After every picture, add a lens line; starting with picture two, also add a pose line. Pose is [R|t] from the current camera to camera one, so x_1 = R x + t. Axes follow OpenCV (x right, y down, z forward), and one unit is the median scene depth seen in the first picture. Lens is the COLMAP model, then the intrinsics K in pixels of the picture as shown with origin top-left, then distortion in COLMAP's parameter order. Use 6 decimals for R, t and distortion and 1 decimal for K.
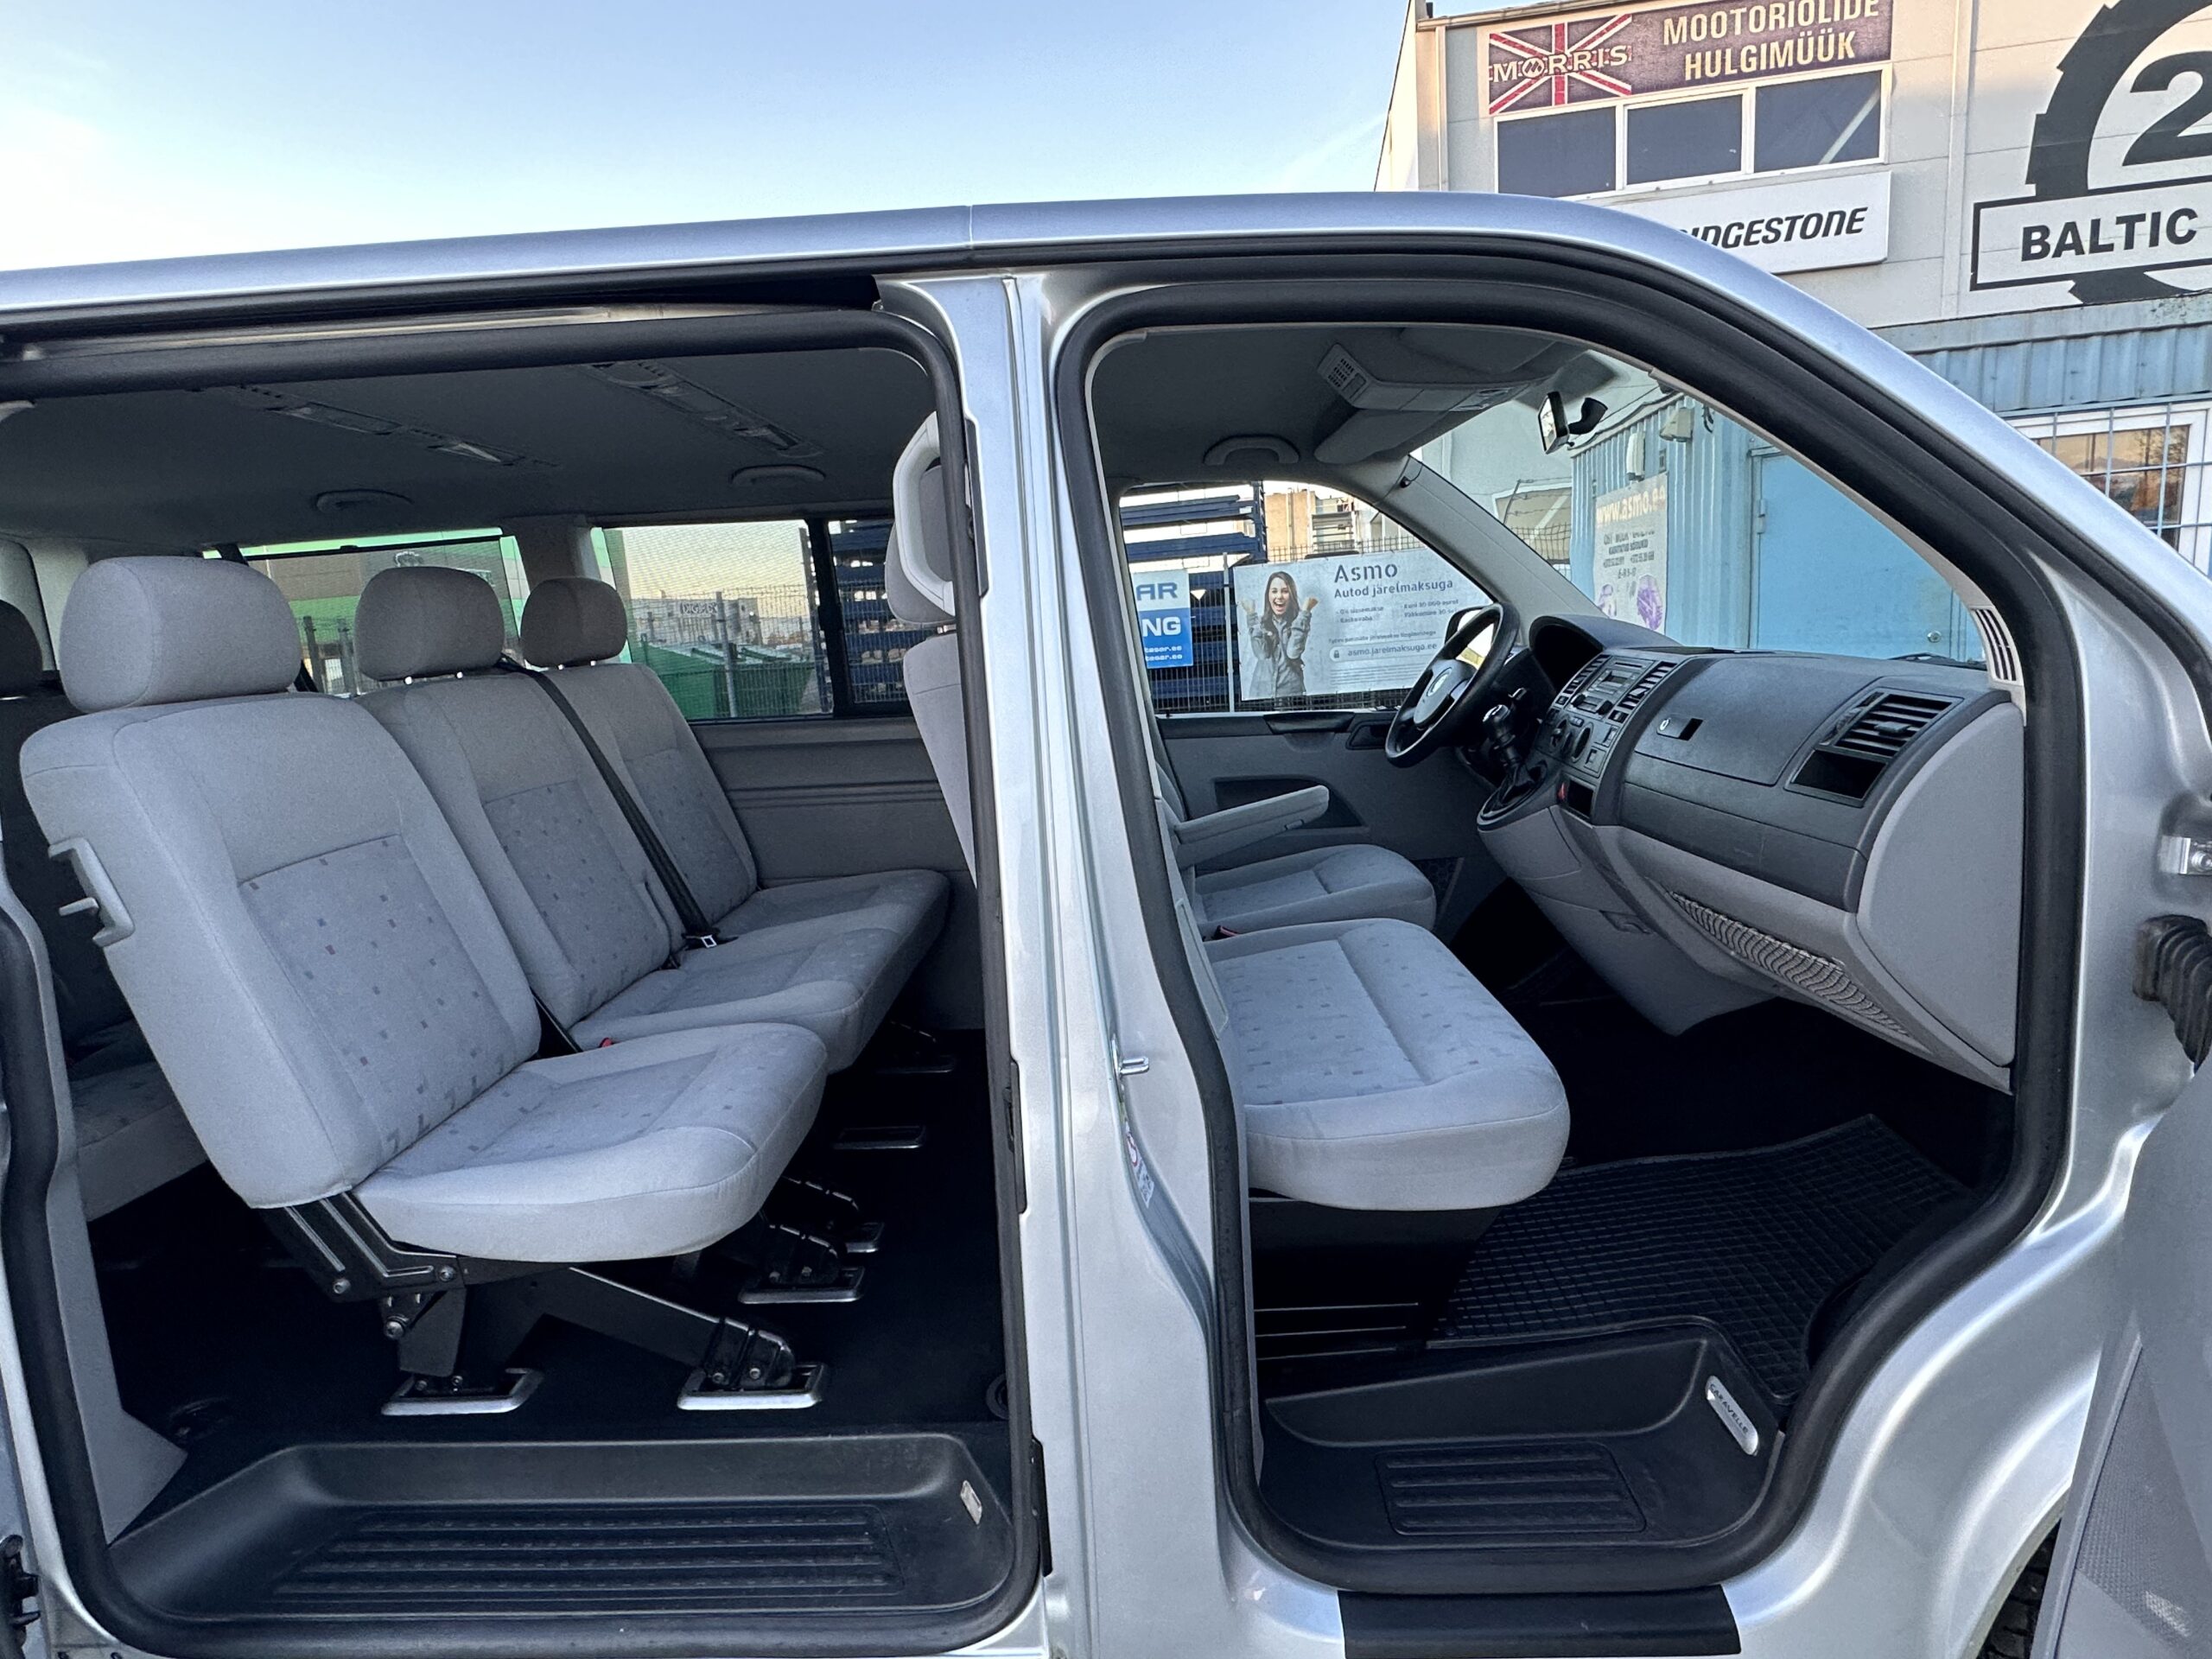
lens RADIAL K [[1171.2, 0, 1106.0], [0, 1171.2, 829.5], [0, 0, 1]] dist [0.014745, -0.020964]
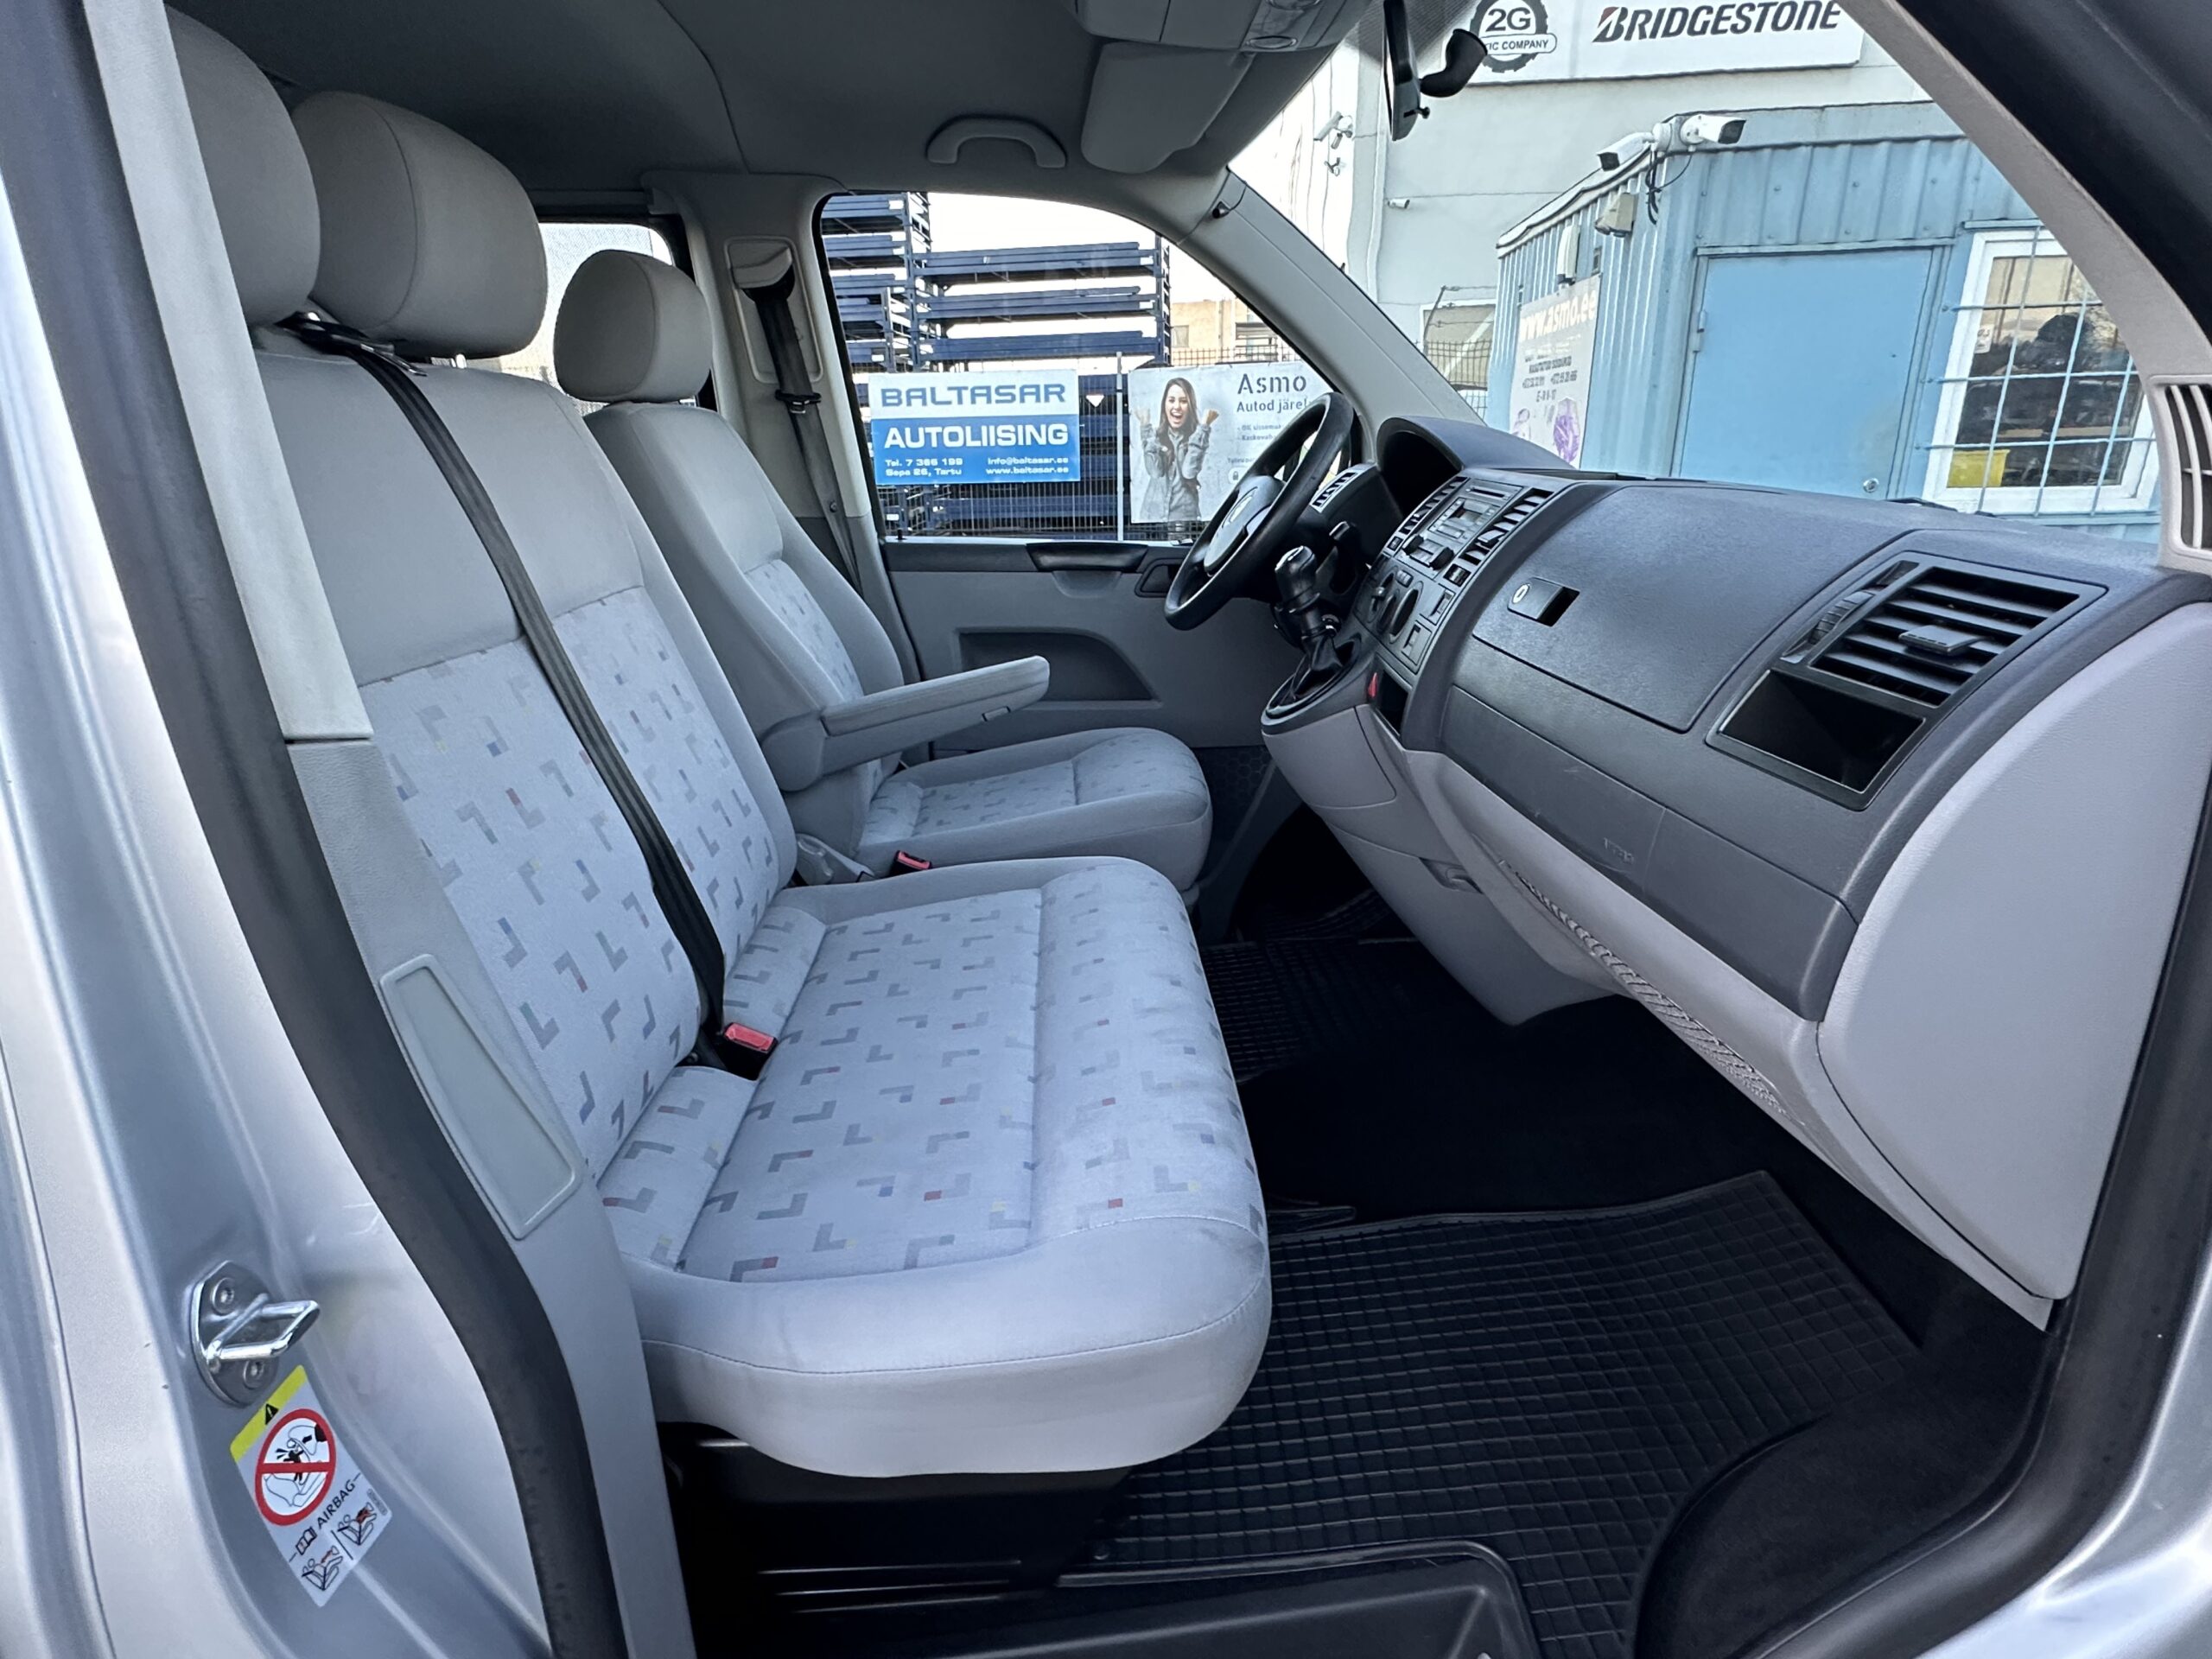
lens RADIAL K [[1171.2, 0, 1106.0], [0, 1171.2, 829.5], [0, 0, 1]] dist [0.014745, -0.020964]
pose [[0.996804, 0.027394, 0.075036, 0.133571], [-0.038268, 0.988313, 0.147554, -0.030511], [-0.070117, -0.149954, 0.986204, 0.242359]]
